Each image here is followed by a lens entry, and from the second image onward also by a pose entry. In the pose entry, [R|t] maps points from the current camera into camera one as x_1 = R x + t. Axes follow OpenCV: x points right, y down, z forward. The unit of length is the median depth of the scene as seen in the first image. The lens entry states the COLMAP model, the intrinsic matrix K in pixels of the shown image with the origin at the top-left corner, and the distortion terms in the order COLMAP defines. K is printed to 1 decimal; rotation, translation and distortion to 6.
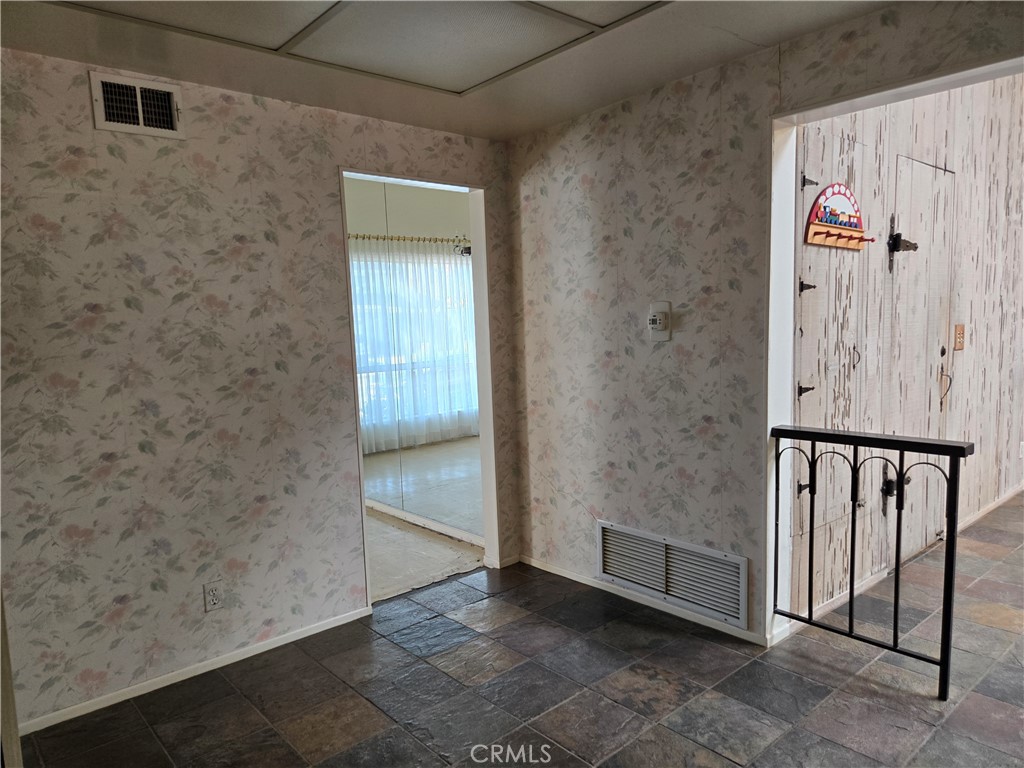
lens RADIAL K [[685.2, 0, 523.2], [0, 685.2, 400.3], [0, 0, 1]] dist [0.040243, -0.025947]
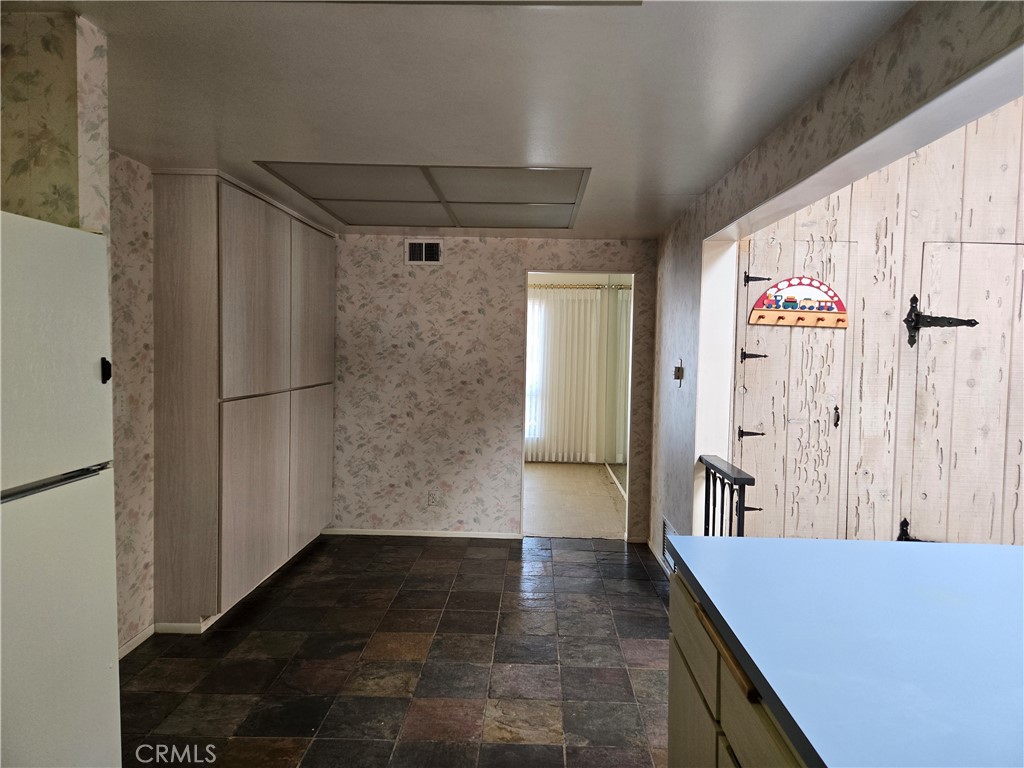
lens RADIAL K [[685.2, 0, 516.6], [0, 685.2, 381.3], [0, 0, 1]] dist [0.040243, -0.025947]
pose [[0.733763, 0.086744, -0.673846, 0.979848], [-0.127472, 0.991780, -0.011135, -0.044274], [0.667340, 0.094067, 0.738788, -0.277801]]
